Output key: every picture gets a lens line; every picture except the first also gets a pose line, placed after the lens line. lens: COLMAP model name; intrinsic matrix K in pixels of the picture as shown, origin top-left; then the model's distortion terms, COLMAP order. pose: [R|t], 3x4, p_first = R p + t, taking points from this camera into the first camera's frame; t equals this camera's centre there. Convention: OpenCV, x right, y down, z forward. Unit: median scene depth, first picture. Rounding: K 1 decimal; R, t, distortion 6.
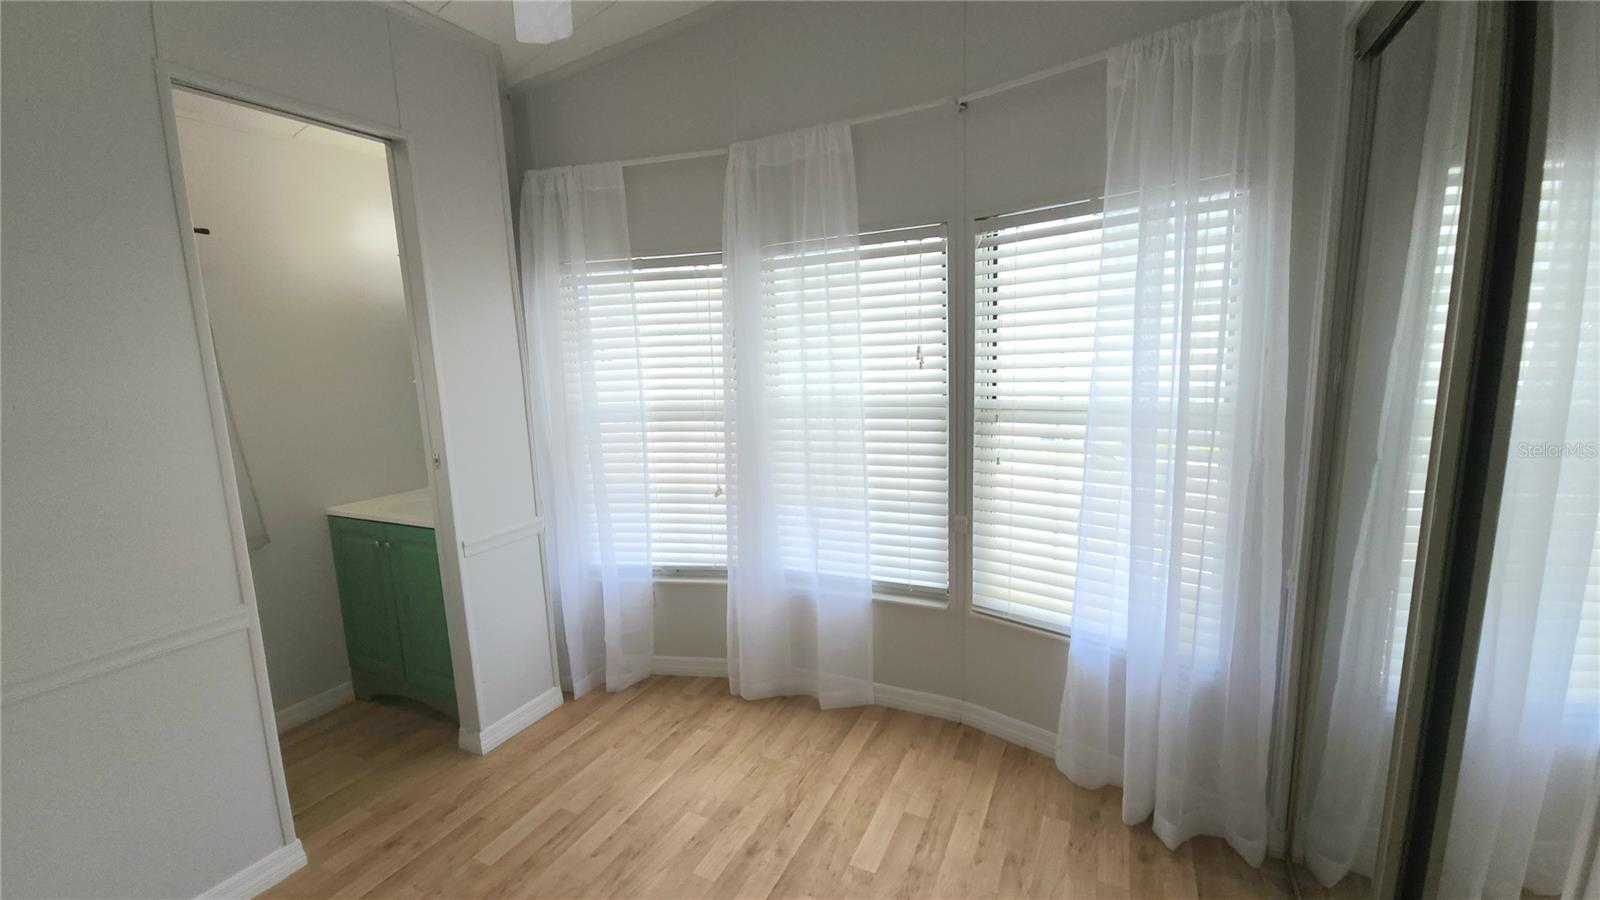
lens RADIAL K [[655.1, 0, 799.8], [0, 655.1, 460.5], [0, 0, 1]] dist [0.001936, -0.000228]
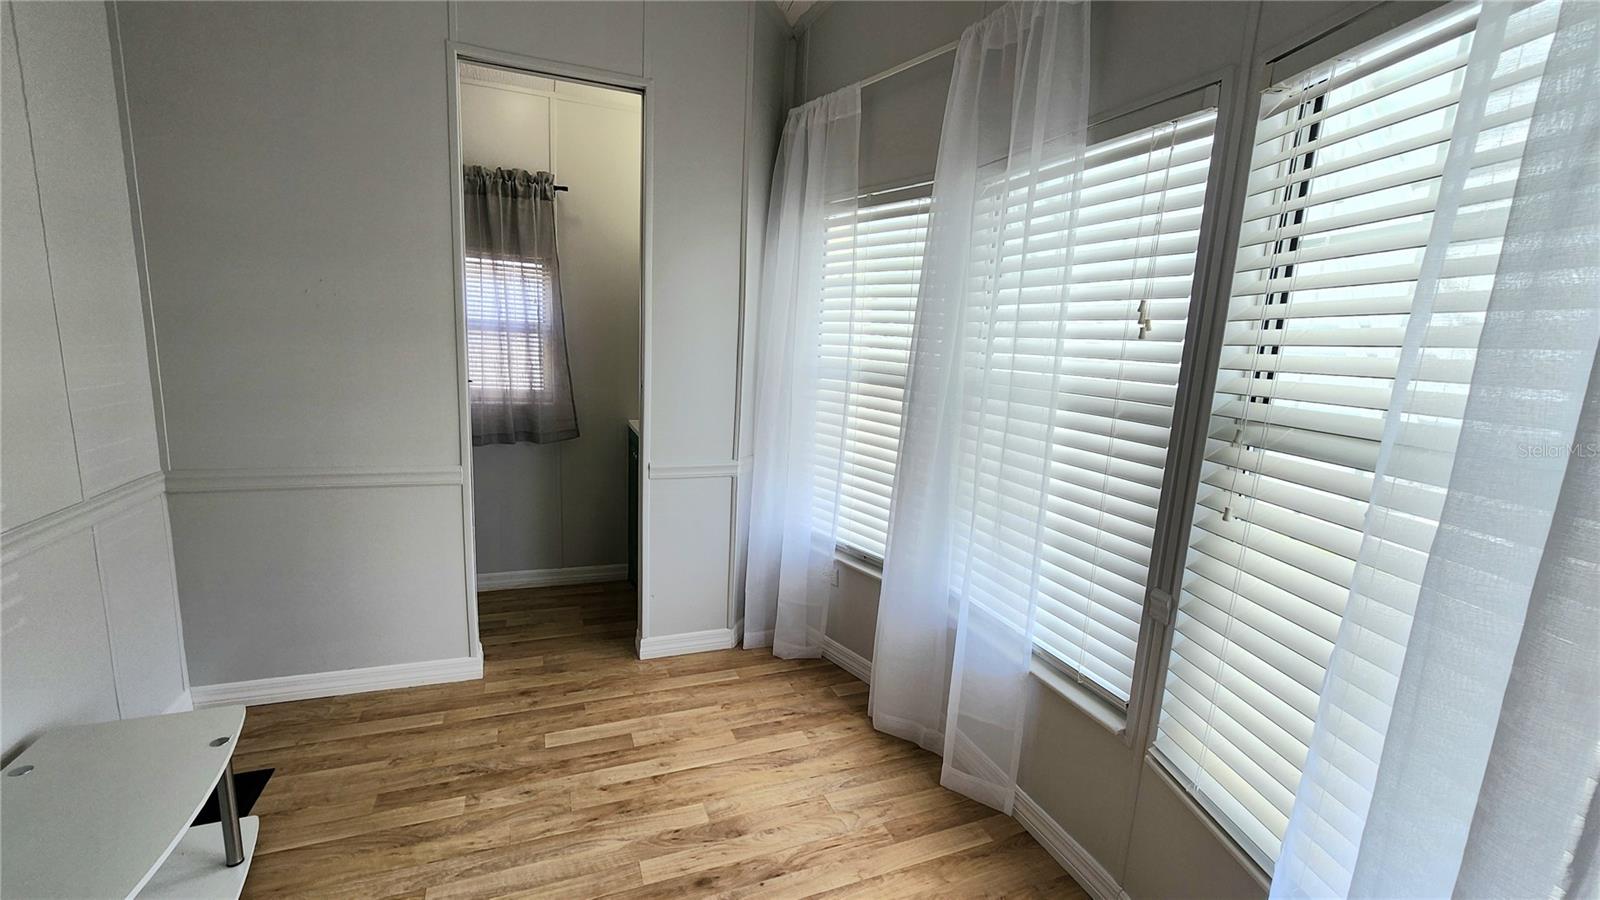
lens RADIAL K [[655.1, 0, 799.8], [0, 655.1, 460.5], [0, 0, 1]] dist [0.001936, -0.000228]
pose [[0.736391, 0.198978, -0.646634, 0.367202], [-0.186834, 0.978415, 0.088304, -0.023757], [0.650247, 0.055787, 0.757672, 0.336759]]
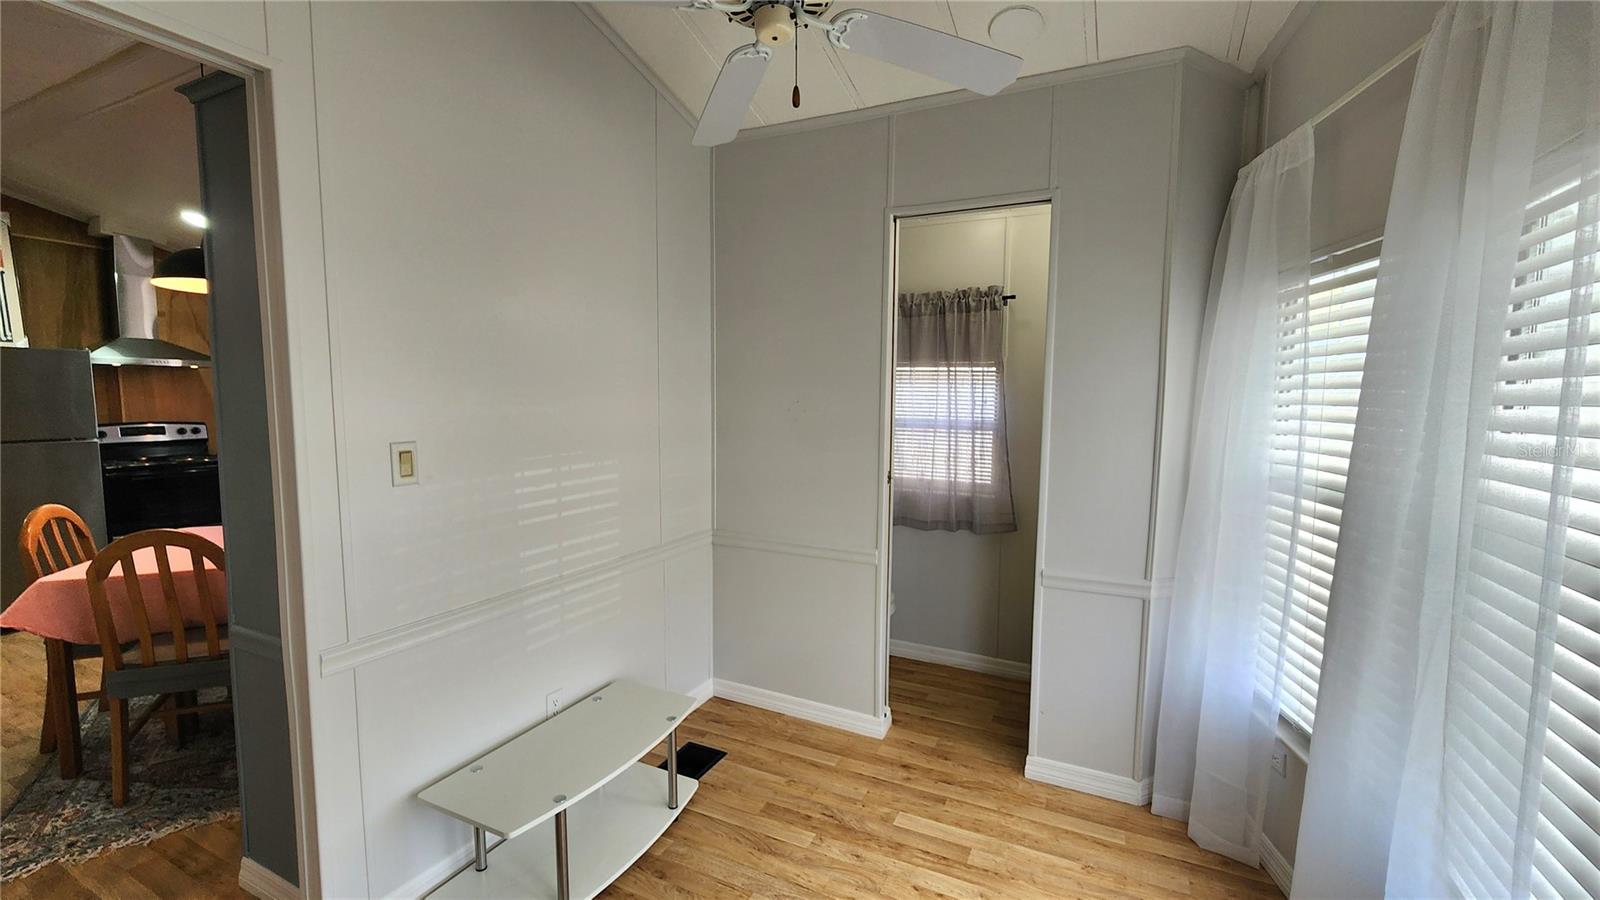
lens RADIAL K [[661.8, 0, 801.9], [0, 661.8, 455.5], [0, 0, 1]] dist [-0.002103, -0.000768]
pose [[0.004078, 0.130041, -0.991500, 0.495392], [-0.170725, 0.977042, 0.127442, -0.120845], [0.985310, 0.168754, 0.026186, 0.561541]]
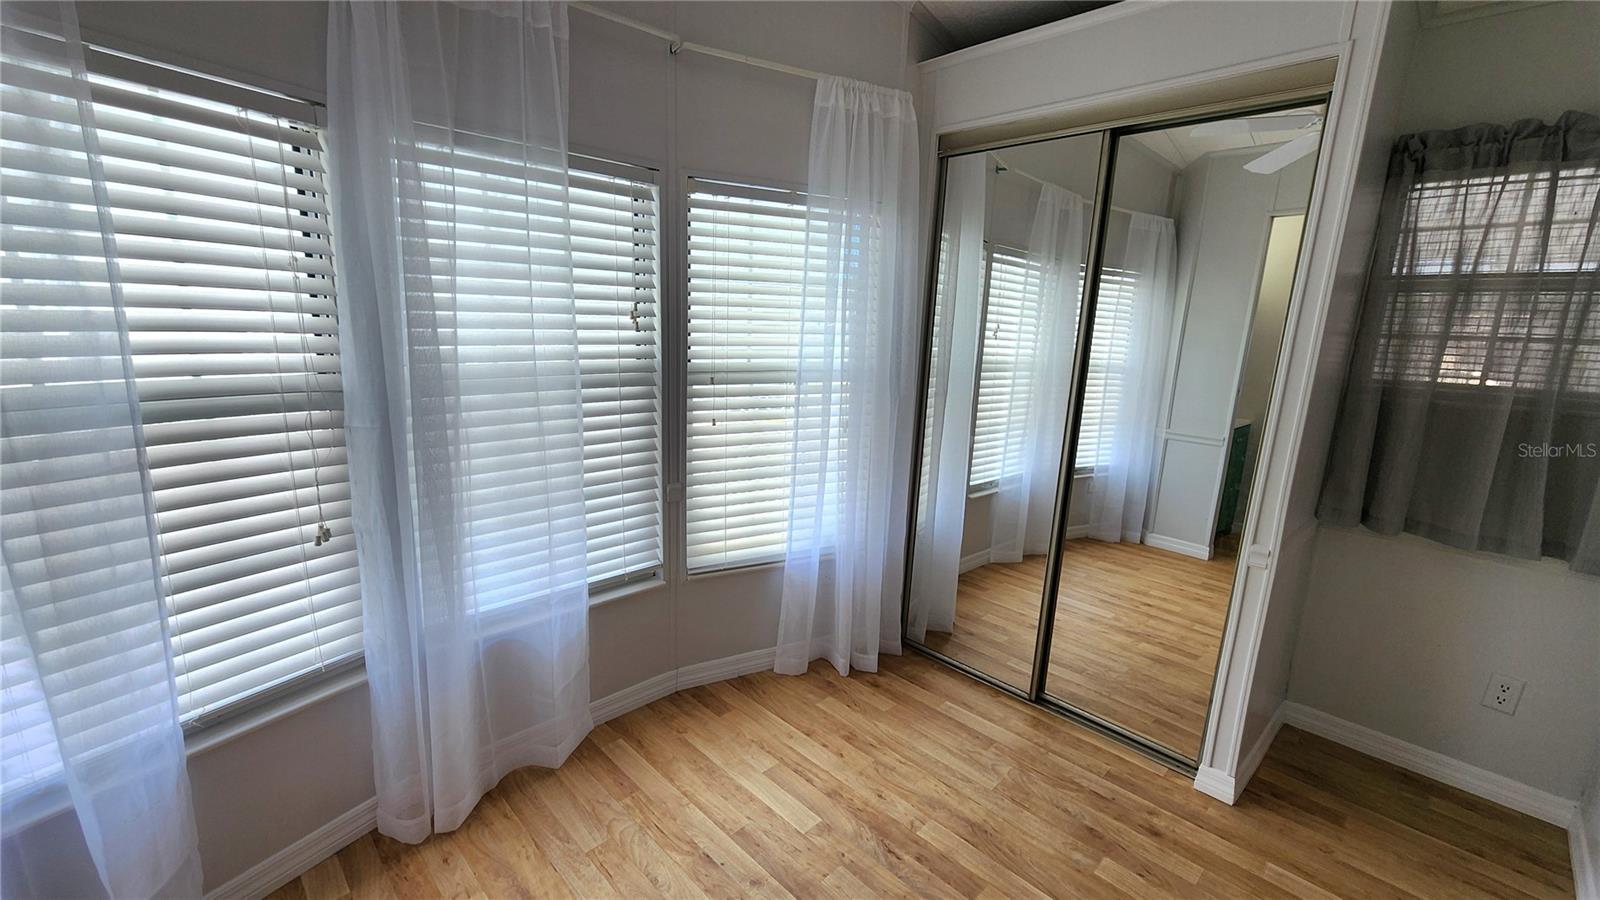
lens RADIAL K [[655.1, 0, 799.8], [0, 655.1, 460.5], [0, 0, 1]] dist [0.001936, -0.000228]
pose [[0.335527, -0.150961, 0.929856, -0.598317], [0.107413, 0.986770, 0.121442, -0.048122], [-0.935887, 0.059131, 0.347303, 0.491734]]
